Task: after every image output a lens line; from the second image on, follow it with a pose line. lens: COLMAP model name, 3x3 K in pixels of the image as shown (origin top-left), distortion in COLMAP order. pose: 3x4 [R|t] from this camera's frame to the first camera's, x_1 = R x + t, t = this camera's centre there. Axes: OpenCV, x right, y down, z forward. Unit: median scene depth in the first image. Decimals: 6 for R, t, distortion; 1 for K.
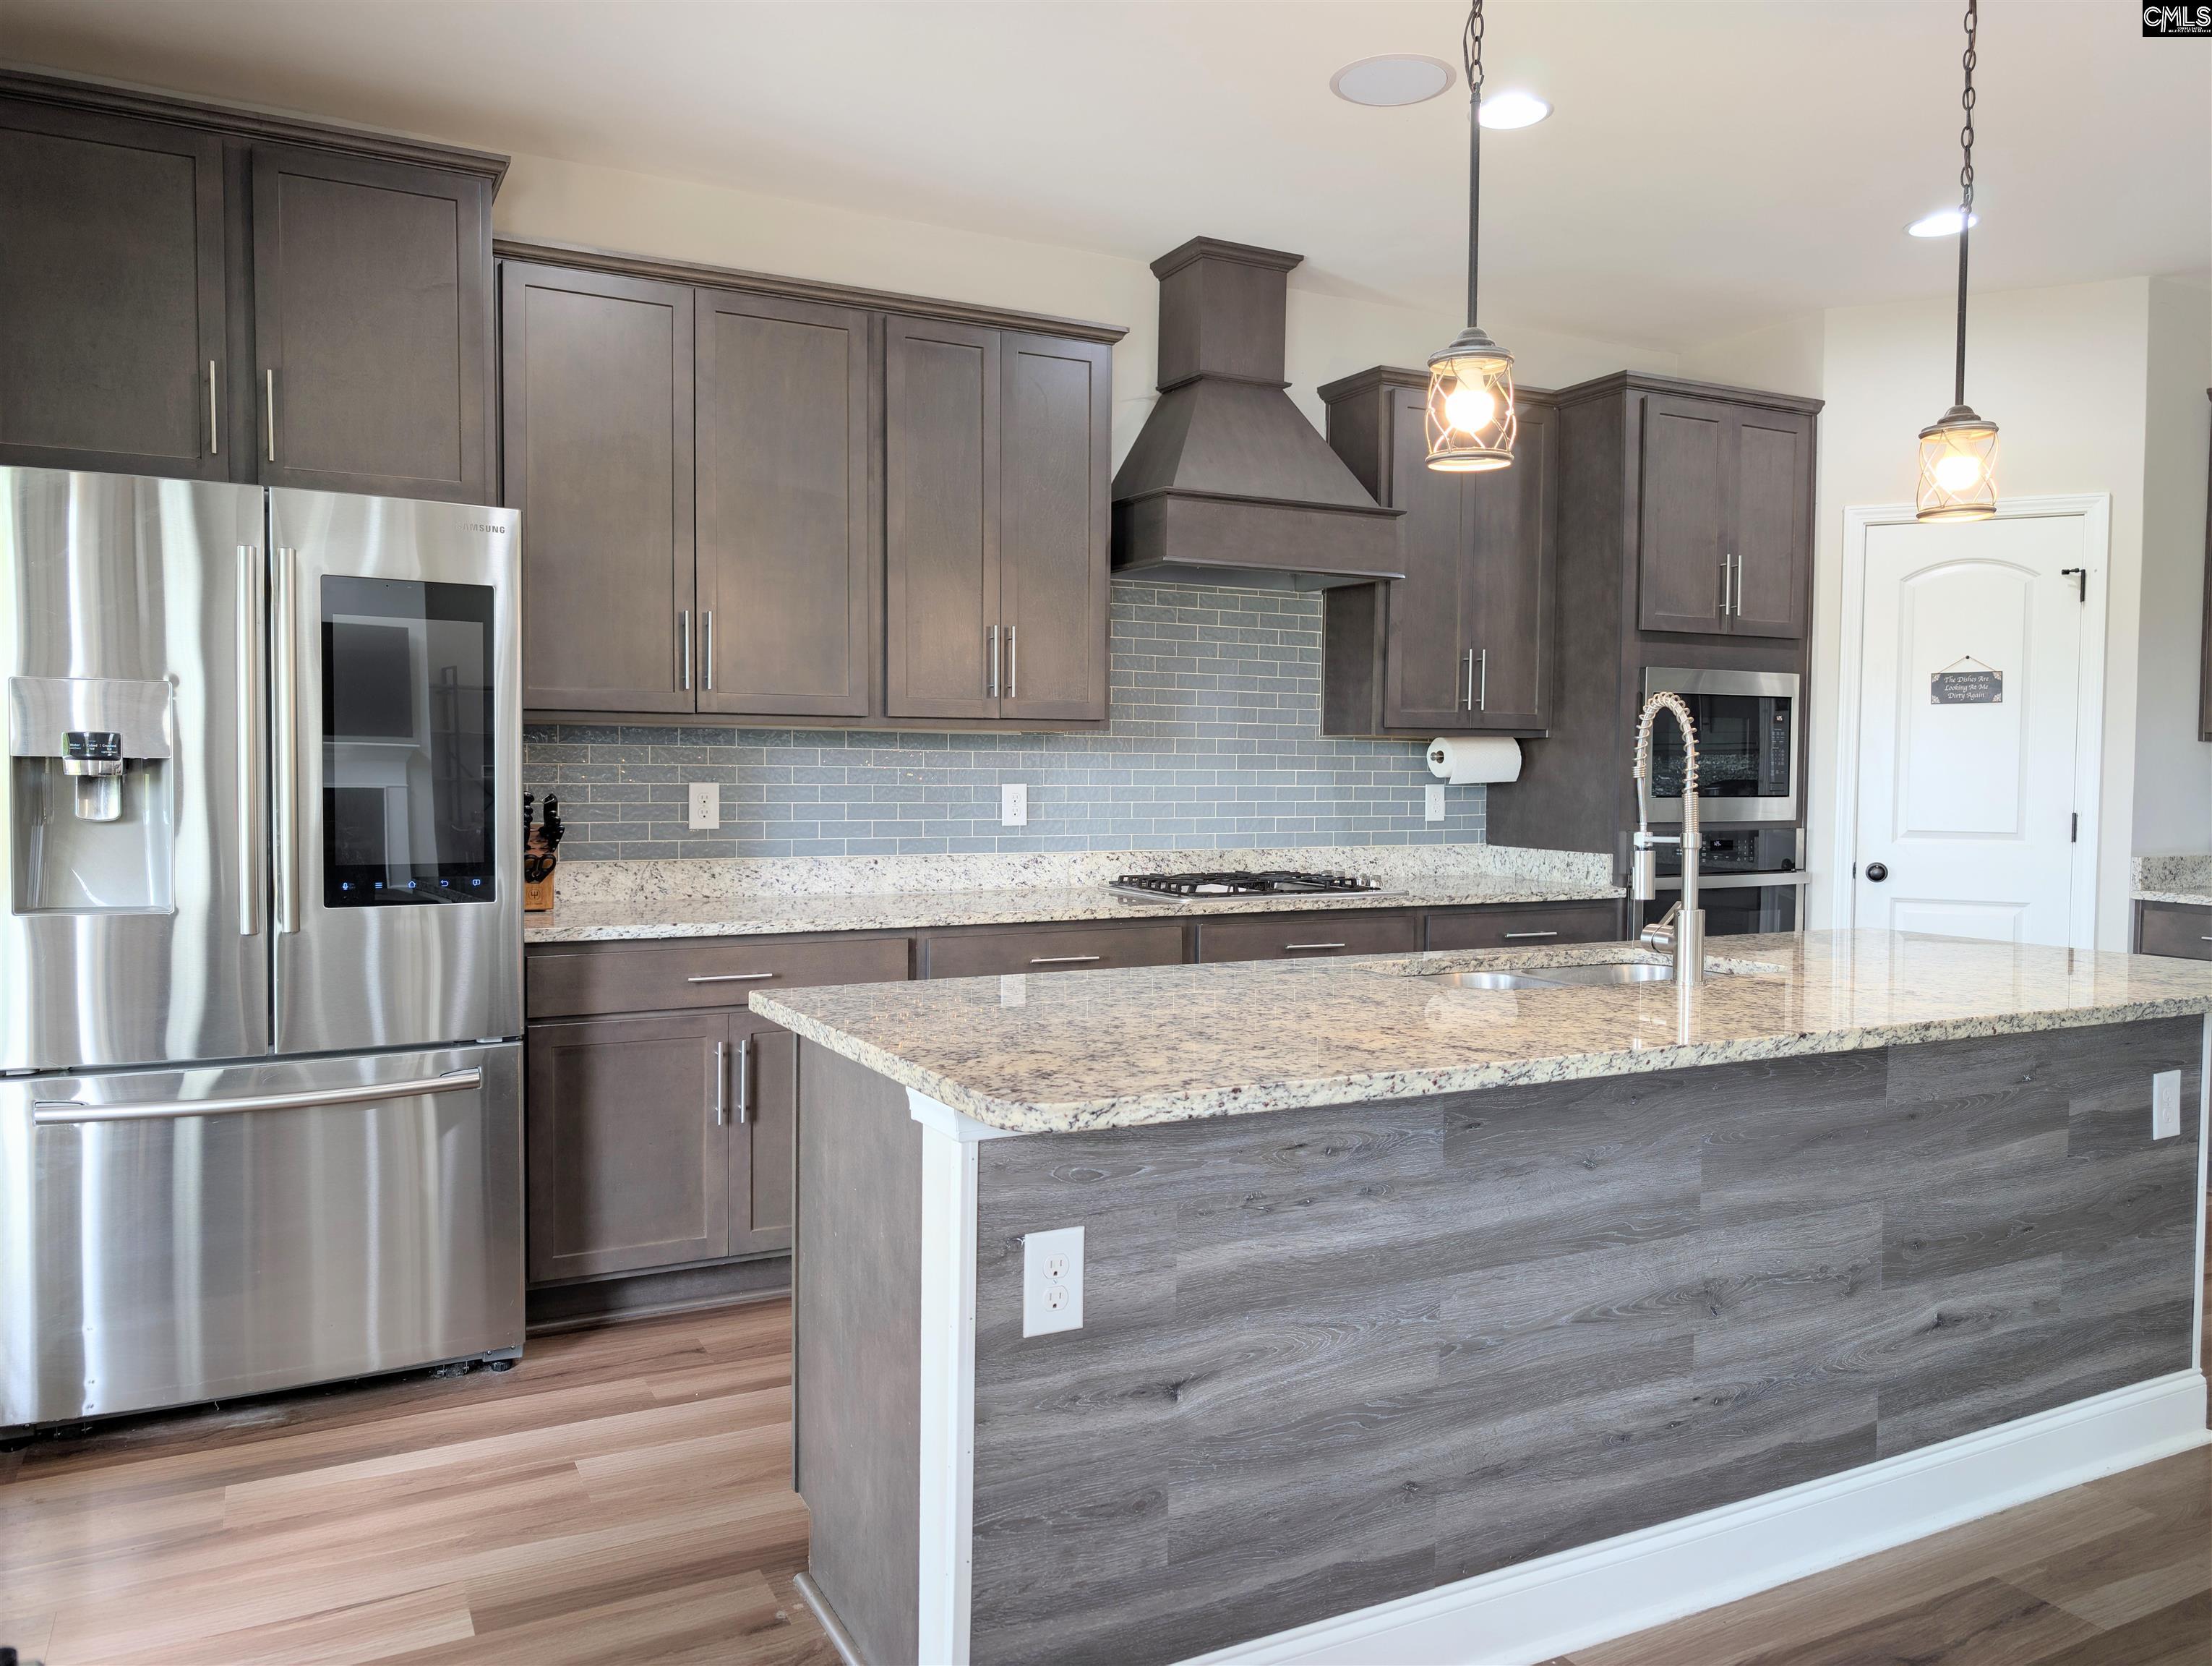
lens RADIAL K [[1597.3, 0, 1107.1], [0, 1597.3, 828.1], [0, 0, 1]] dist [0.003200, 0.006722]
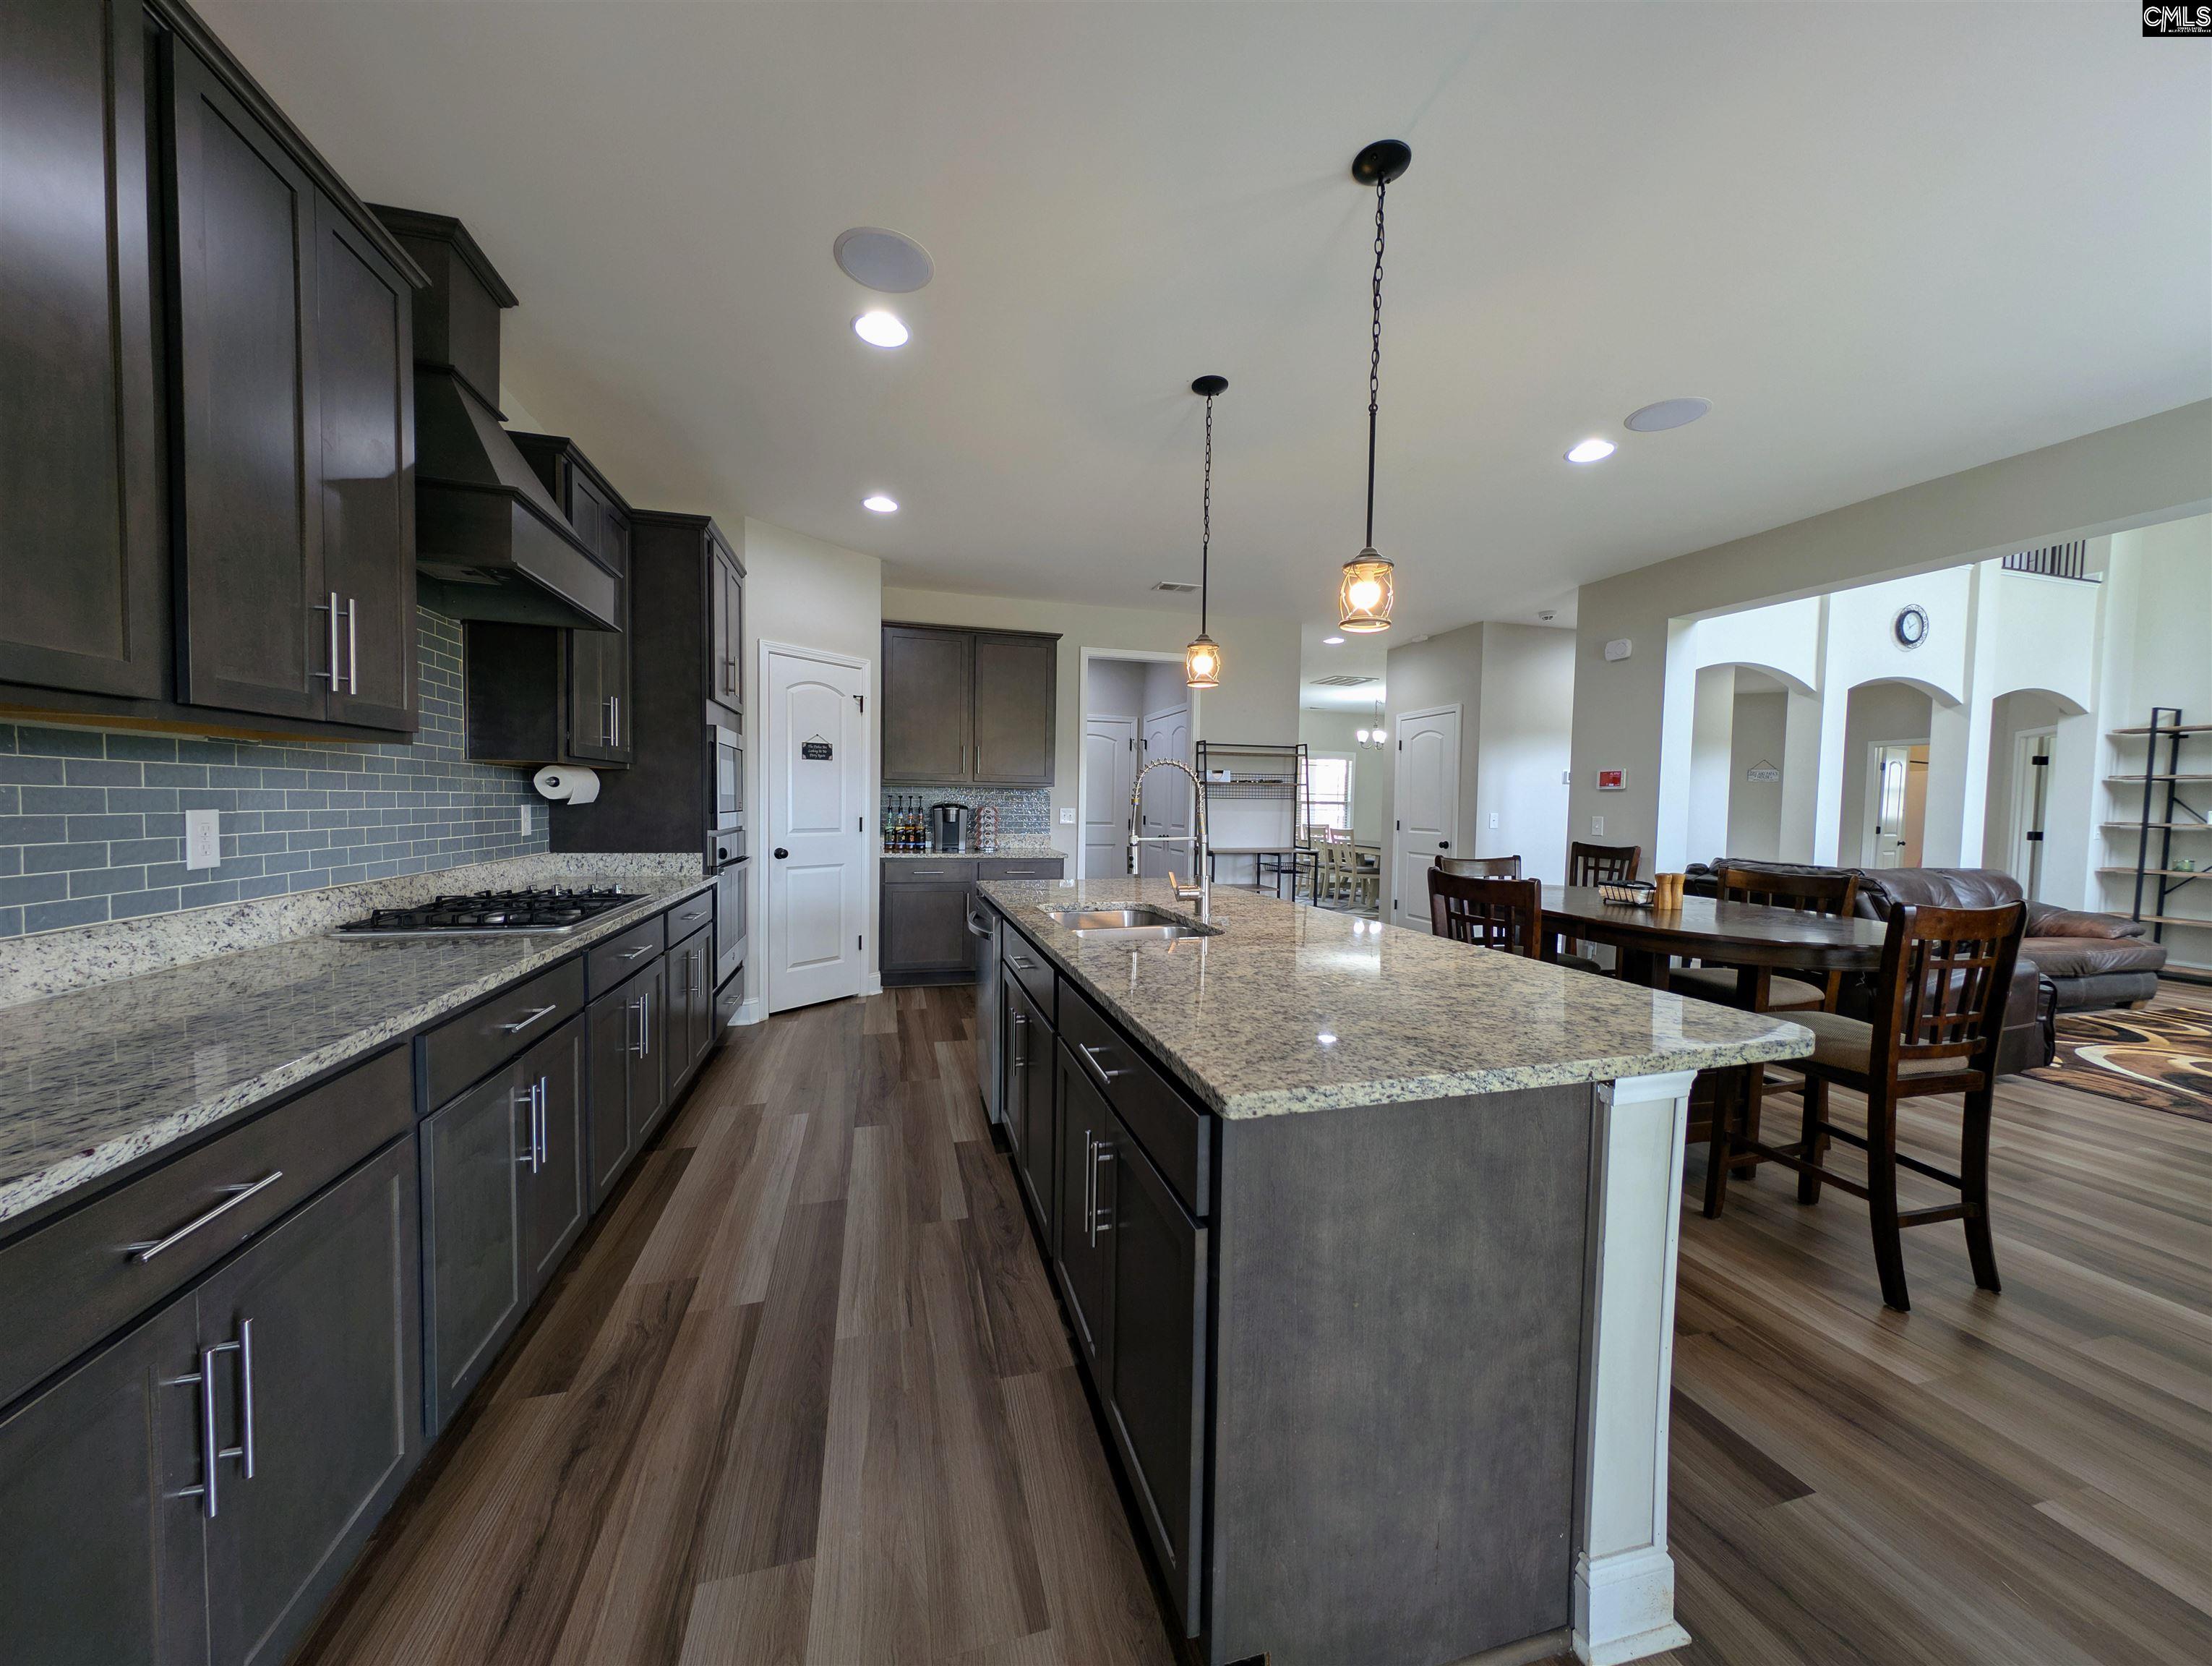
lens RADIAL K [[787.3, 0, 1120.1], [0, 787.3, 831.9], [0, 0, 1]] dist [-0.000258, -0.000757]
pose [[0.191333, -0.040793, 0.980677, -0.345085], [0.024668, 0.999020, 0.036743, -0.022147], [-0.981215, 0.017161, 0.192152, 0.562174]]
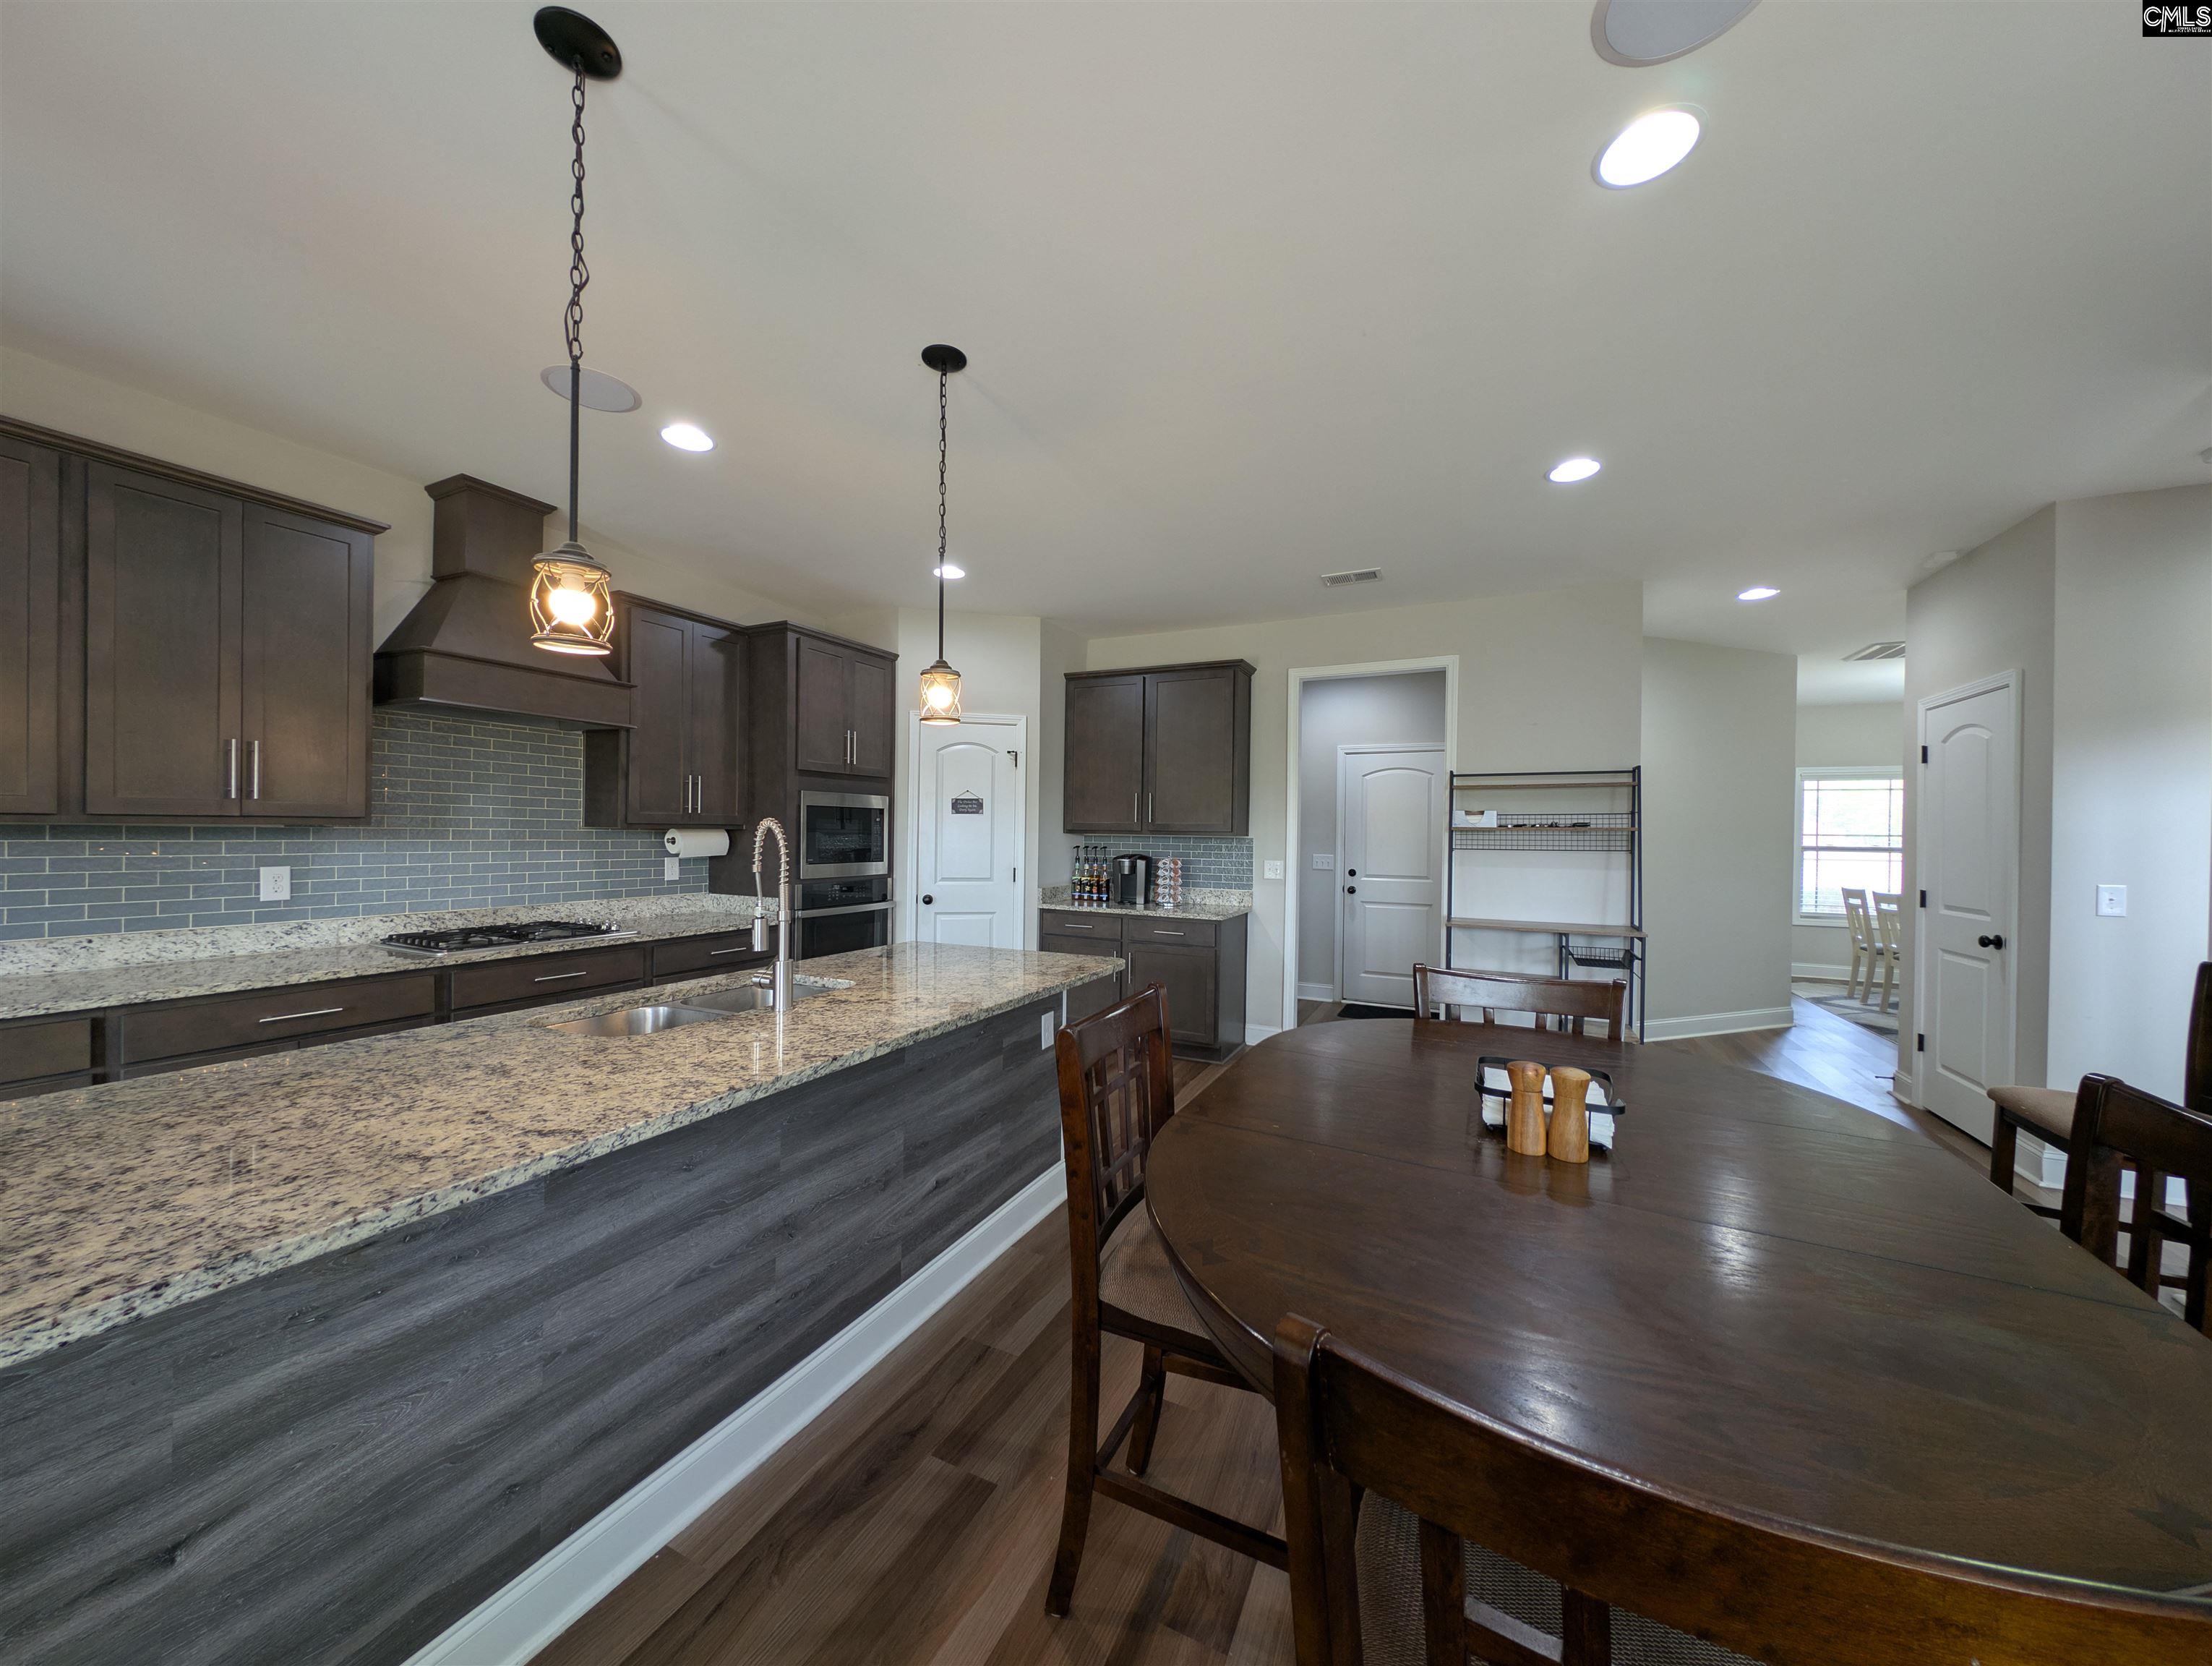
lens RADIAL K [[787.3, 0, 1107.5], [0, 787.3, 836.2], [0, 0, 1]] dist [-0.000258, -0.000757]
pose [[0.798732, 0.000276, 0.601687, 0.097148], [0.016843, 0.999598, -0.022818, -0.028694], [-0.601451, 0.028359, 0.798406, 0.124753]]
